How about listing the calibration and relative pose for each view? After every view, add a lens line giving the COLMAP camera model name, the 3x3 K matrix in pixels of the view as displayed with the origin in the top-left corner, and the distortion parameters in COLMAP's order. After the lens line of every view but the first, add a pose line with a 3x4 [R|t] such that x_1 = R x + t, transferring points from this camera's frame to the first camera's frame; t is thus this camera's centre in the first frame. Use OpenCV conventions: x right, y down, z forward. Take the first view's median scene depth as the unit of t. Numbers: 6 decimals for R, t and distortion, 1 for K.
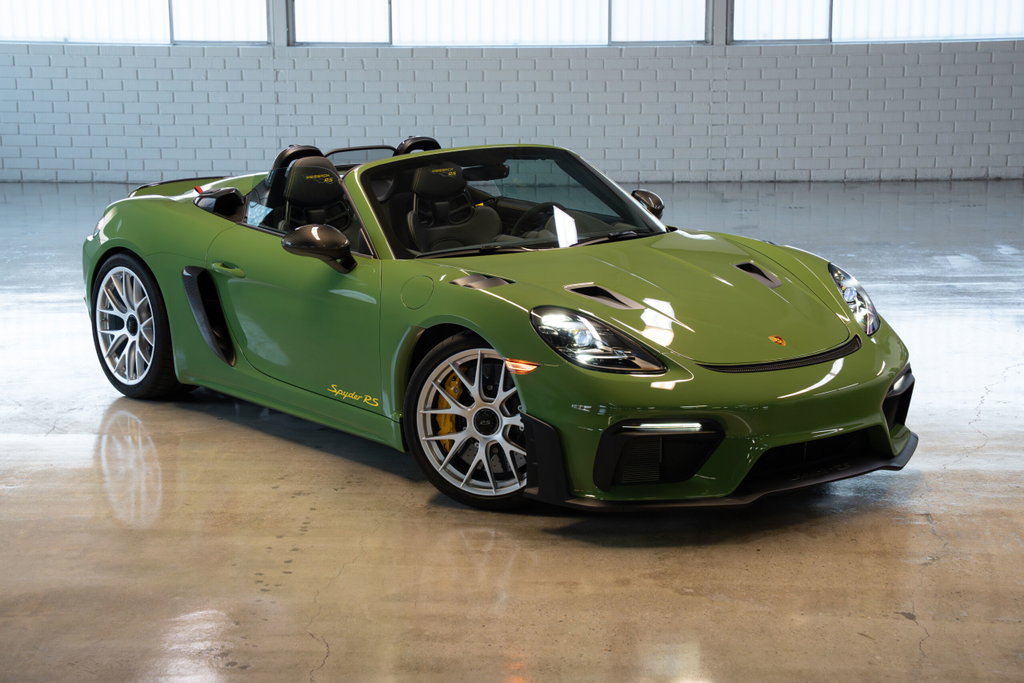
lens RADIAL K [[2007.0, 0, 497.5], [0, 2007.0, 322.0], [0, 0, 1]] dist [0.288308, -0.045071]
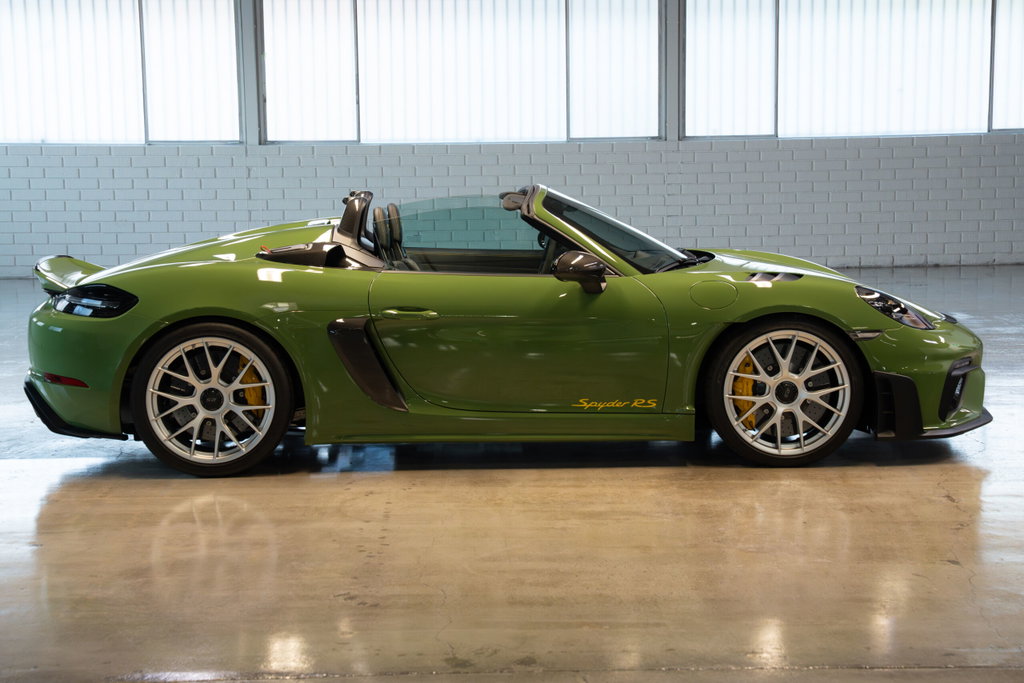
lens RADIAL K [[2022.5, 0, 504.9], [0, 2022.5, 339.9], [0, 0, 1]] dist [0.271590, -0.024115]
pose [[0.998538, -0.013186, 0.052414, -0.067830], [0.016384, 0.998000, -0.061053, 0.058623], [-0.051504, 0.061823, 0.996757, -0.082083]]
